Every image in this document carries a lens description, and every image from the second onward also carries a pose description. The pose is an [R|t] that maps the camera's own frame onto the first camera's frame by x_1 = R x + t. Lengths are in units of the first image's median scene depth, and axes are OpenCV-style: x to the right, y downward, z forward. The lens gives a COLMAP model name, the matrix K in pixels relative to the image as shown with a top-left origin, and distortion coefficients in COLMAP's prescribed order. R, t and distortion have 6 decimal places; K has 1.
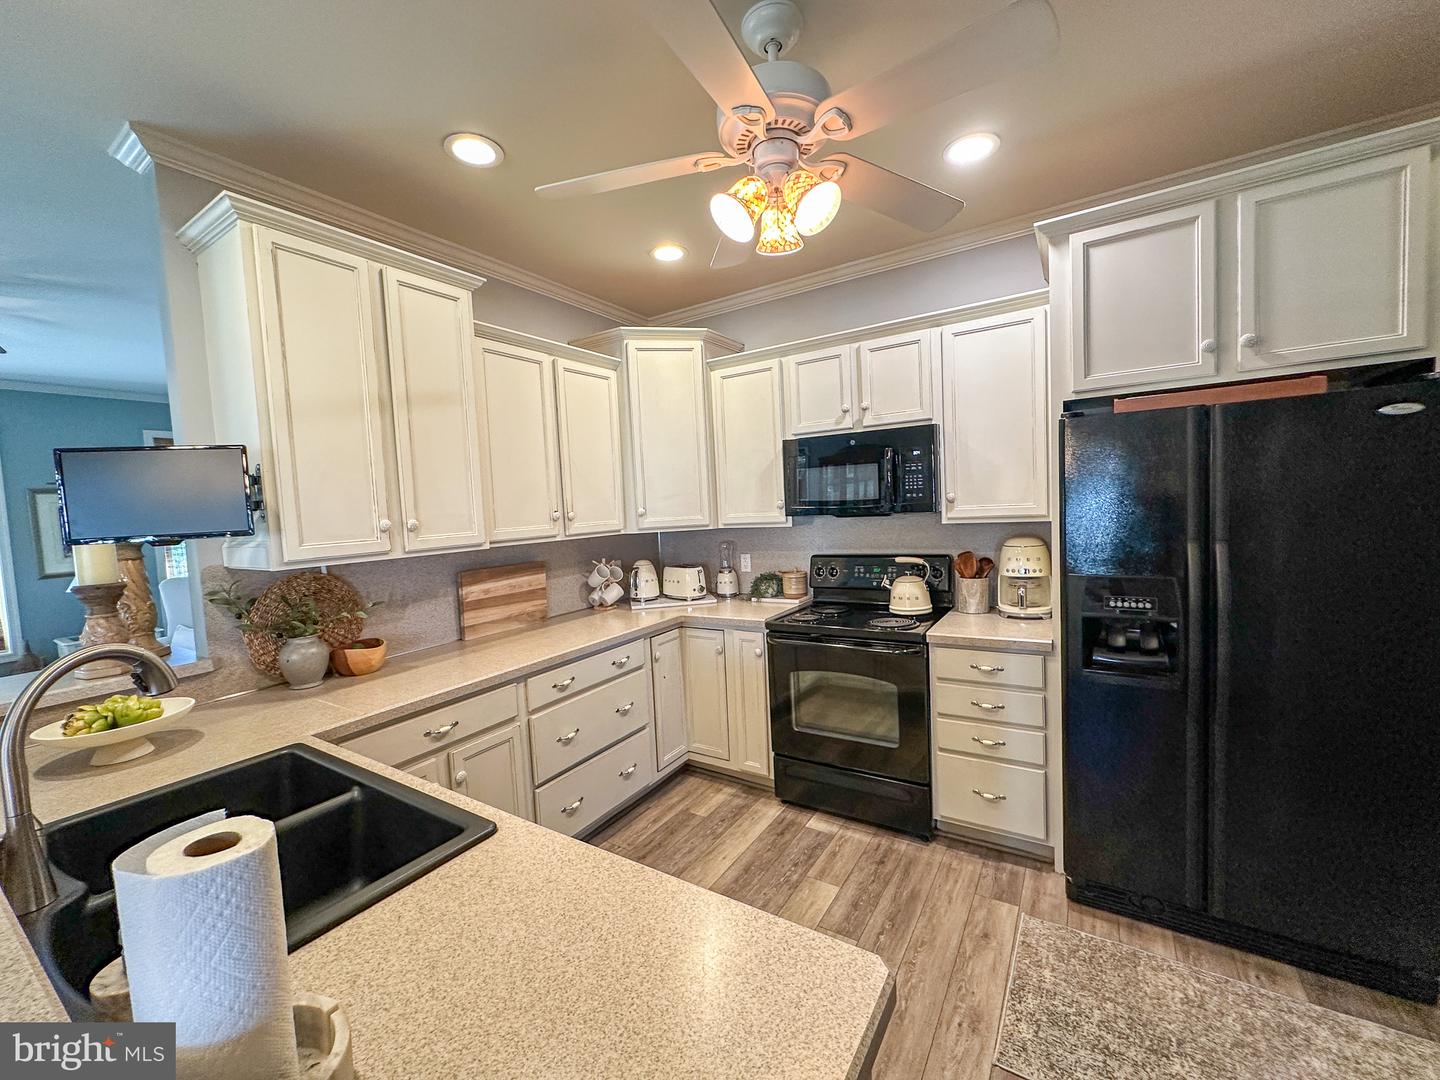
lens RADIAL K [[574.3, 0, 720.0], [0, 574.3, 540.0], [0, 0, 1]] dist [-0.004873, 0.000506]
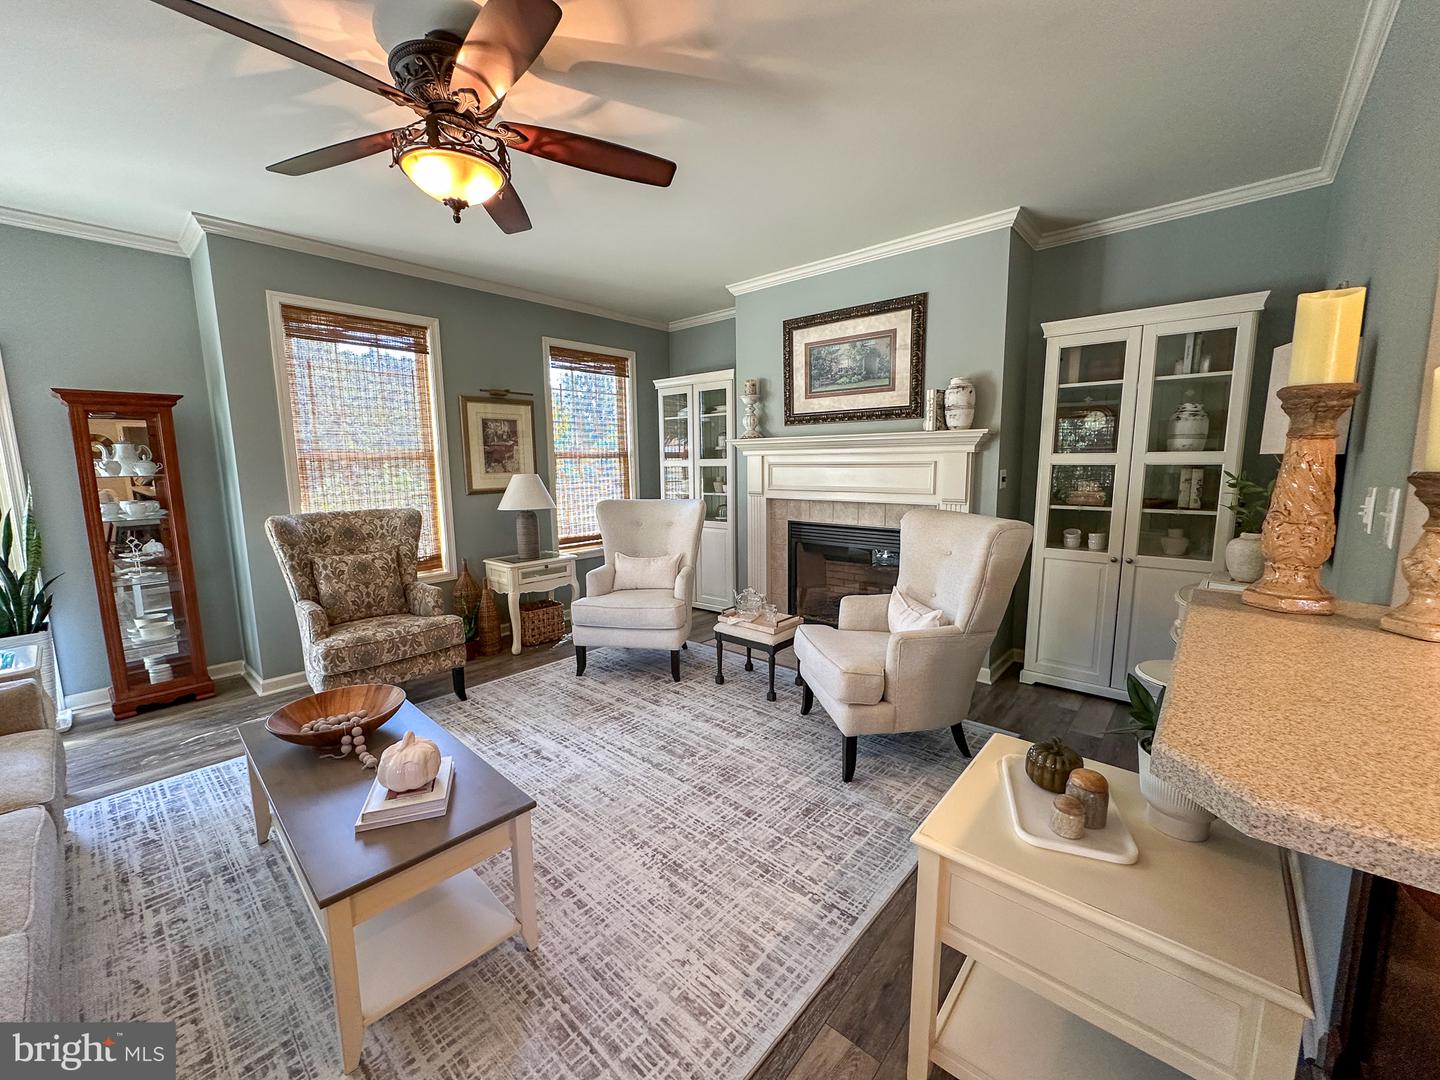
lens RADIAL K [[574.3, 0, 720.0], [0, 574.3, 540.0], [0, 0, 1]] dist [-0.004873, 0.000506]
pose [[0.987658, 0.054692, -0.146766, -1.037026], [-0.043002, 0.995730, 0.081681, 0.077661], [0.150607, -0.074362, 0.985793, 0.215619]]
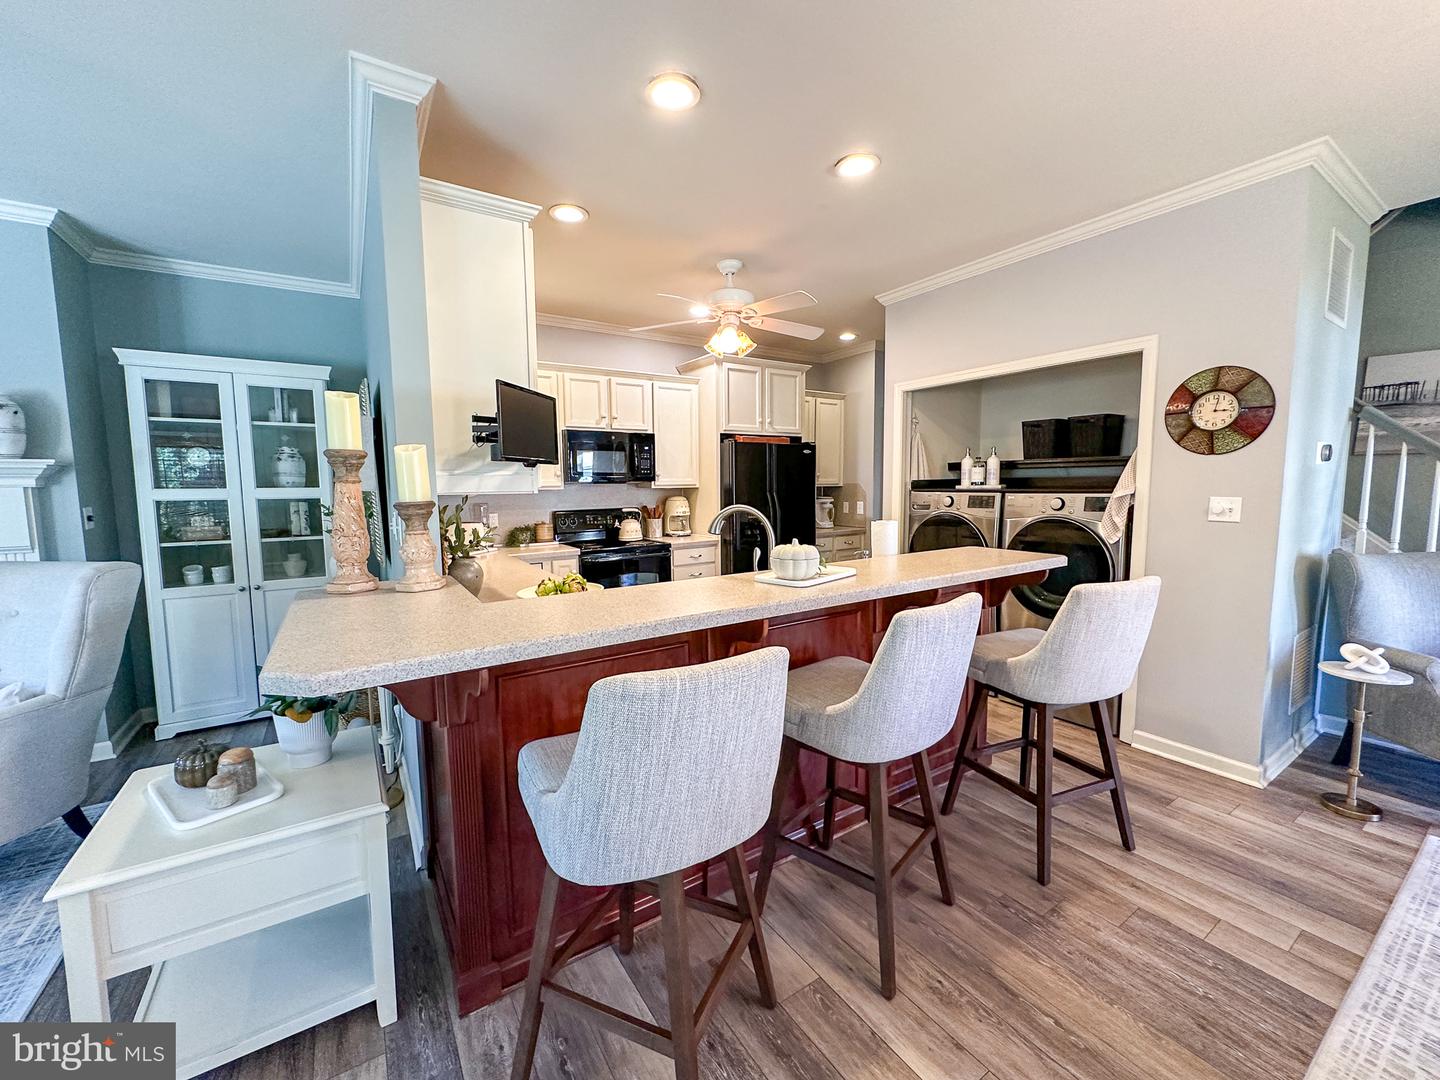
lens RADIAL K [[574.3, 0, 720.0], [0, 574.3, 540.0], [0, 0, 1]] dist [-0.004873, 0.000506]
pose [[0.413669, -0.045727, 0.909278, -1.101551], [0.047589, 0.998459, 0.028561, 0.086957], [-0.909183, 0.031457, 0.415208, 0.040072]]
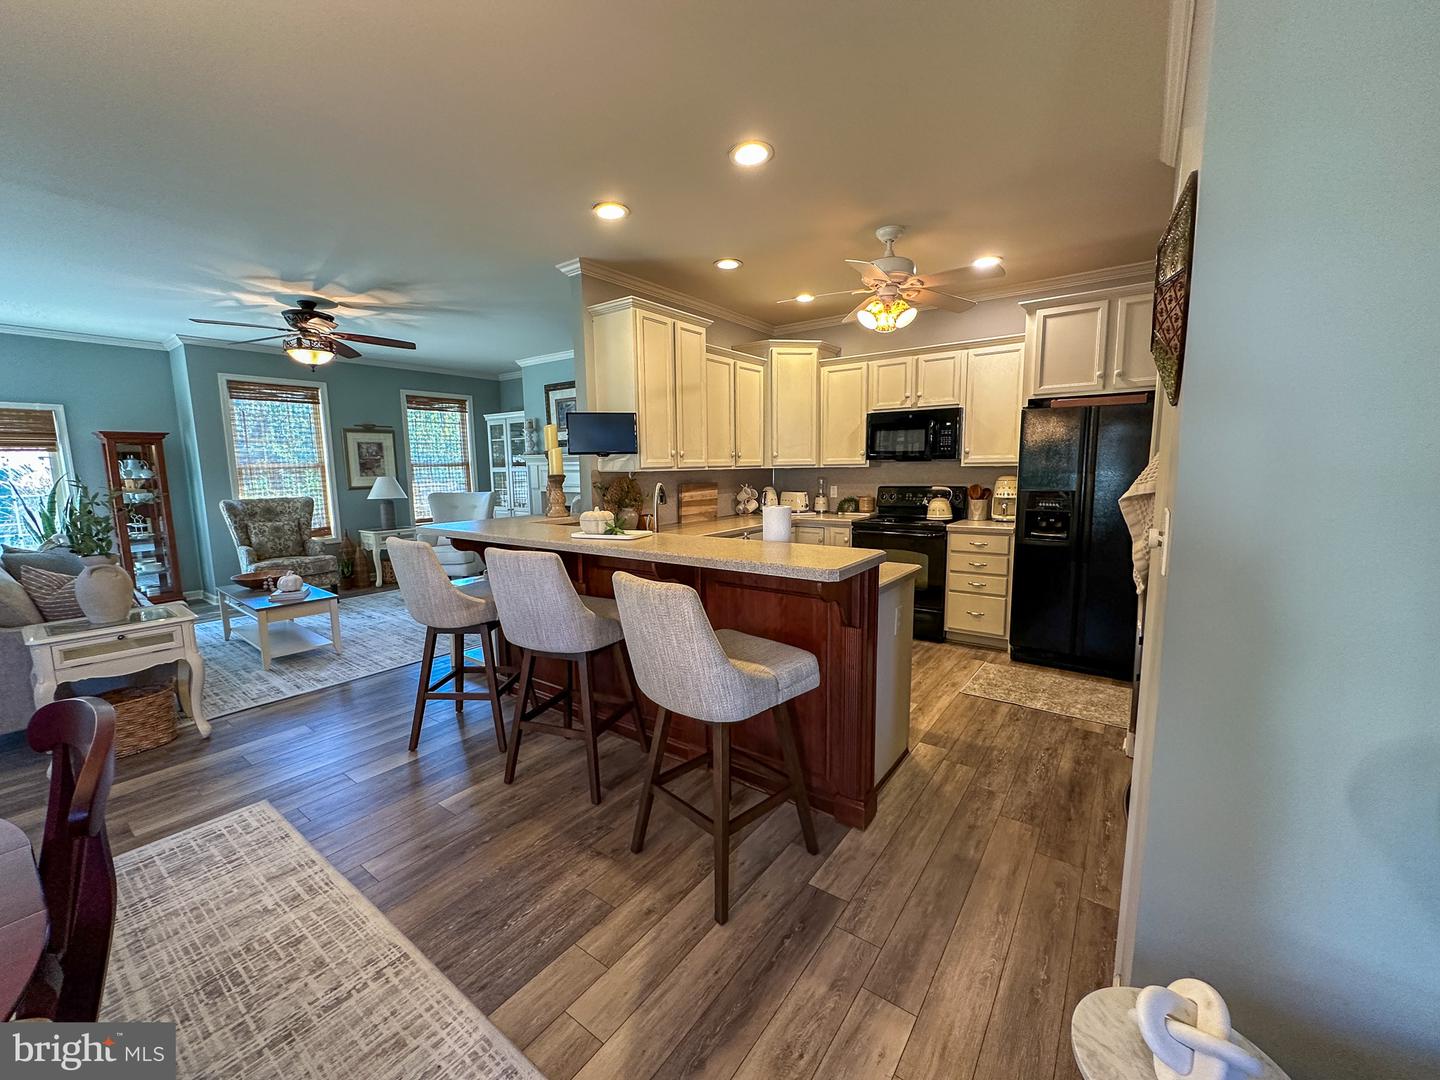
lens RADIAL K [[574.3, 0, 720.0], [0, 574.3, 540.0], [0, 0, 1]] dist [-0.004873, 0.000506]
pose [[0.997124, 0.042698, -0.062607, -0.196721], [-0.038177, 0.996695, 0.071711, 0.088250], [0.065462, -0.069115, 0.995459, -0.705376]]
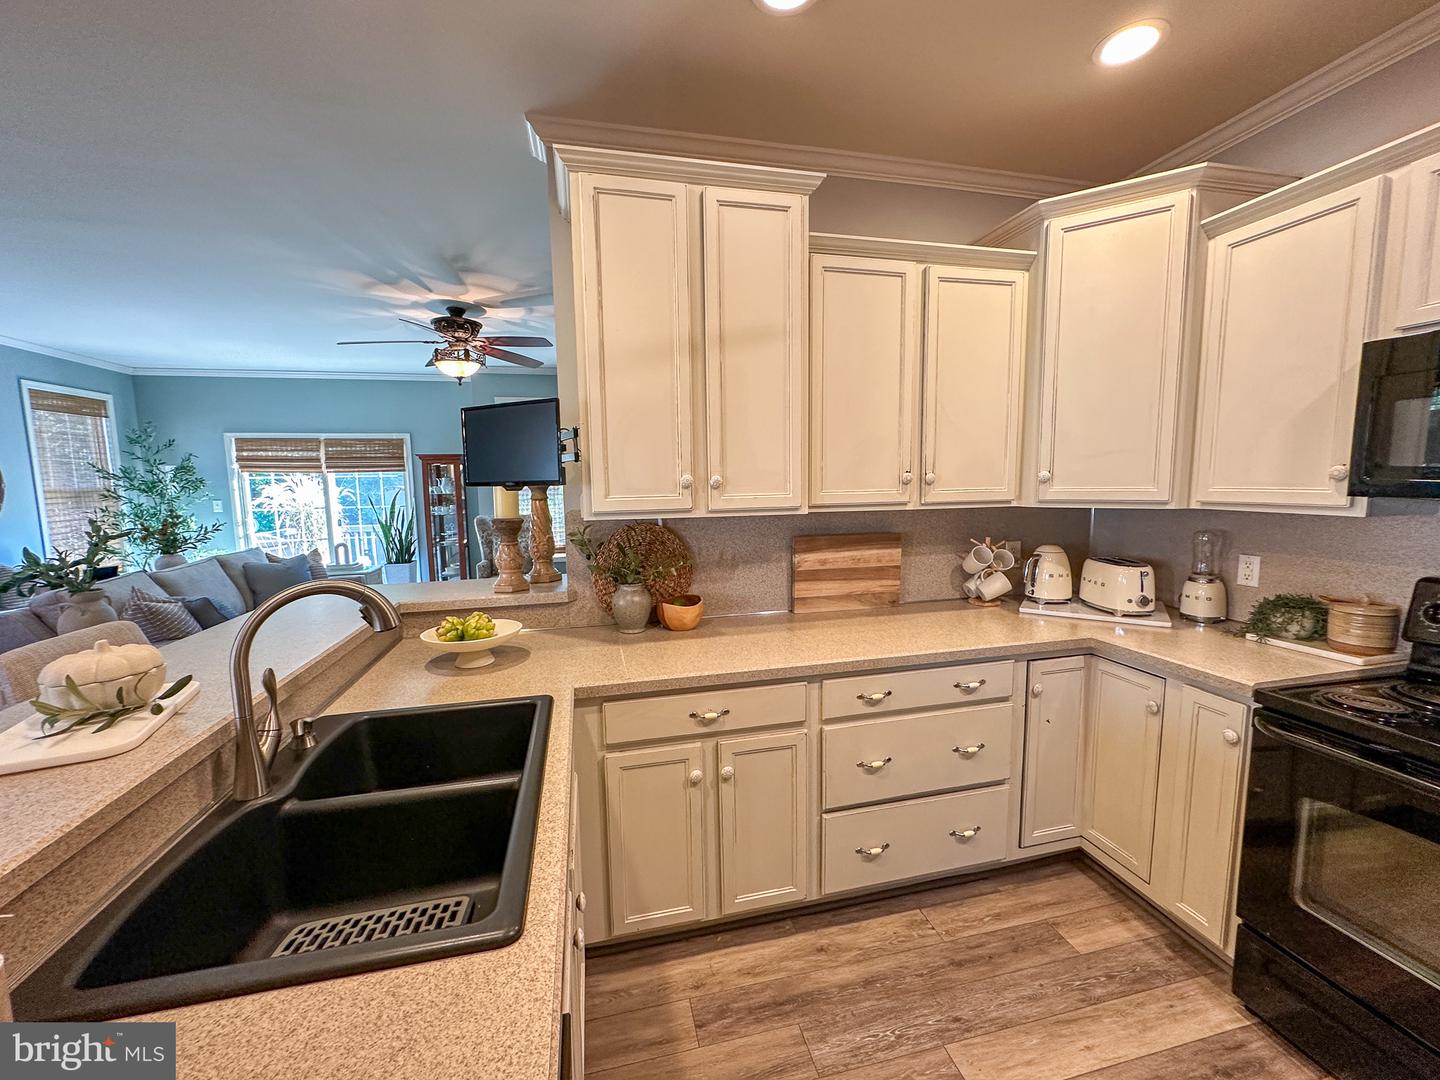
lens RADIAL K [[574.3, 0, 720.0], [0, 574.3, 540.0], [0, 0, 1]] dist [-0.004873, 0.000506]
pose [[0.715070, 0.113644, -0.689753, 0.072841], [-0.064006, 0.993196, 0.097285, -0.016946], [0.696116, -0.025417, 0.717479, 0.256963]]
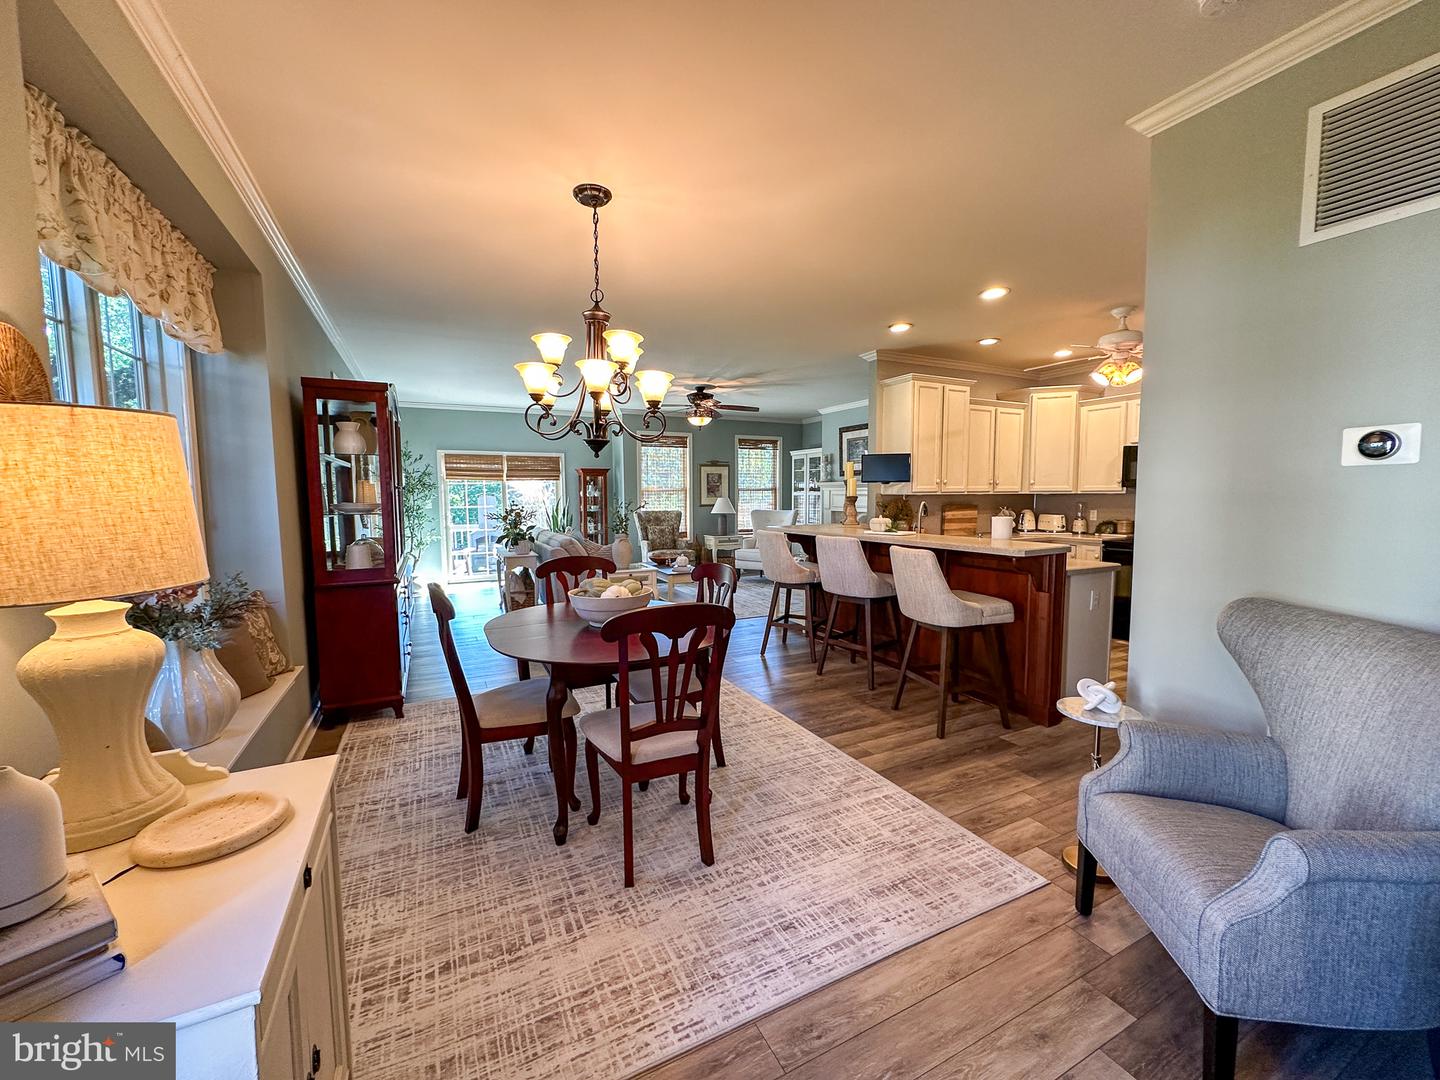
lens RADIAL K [[574.3, 0, 720.0], [0, 574.3, 540.0], [0, 0, 1]] dist [-0.004873, 0.000506]
pose [[0.859145, 0.083845, -0.504817, -0.053144], [-0.067178, 0.996428, 0.051168, 0.126026], [0.507304, -0.010048, 0.861709, -1.302043]]
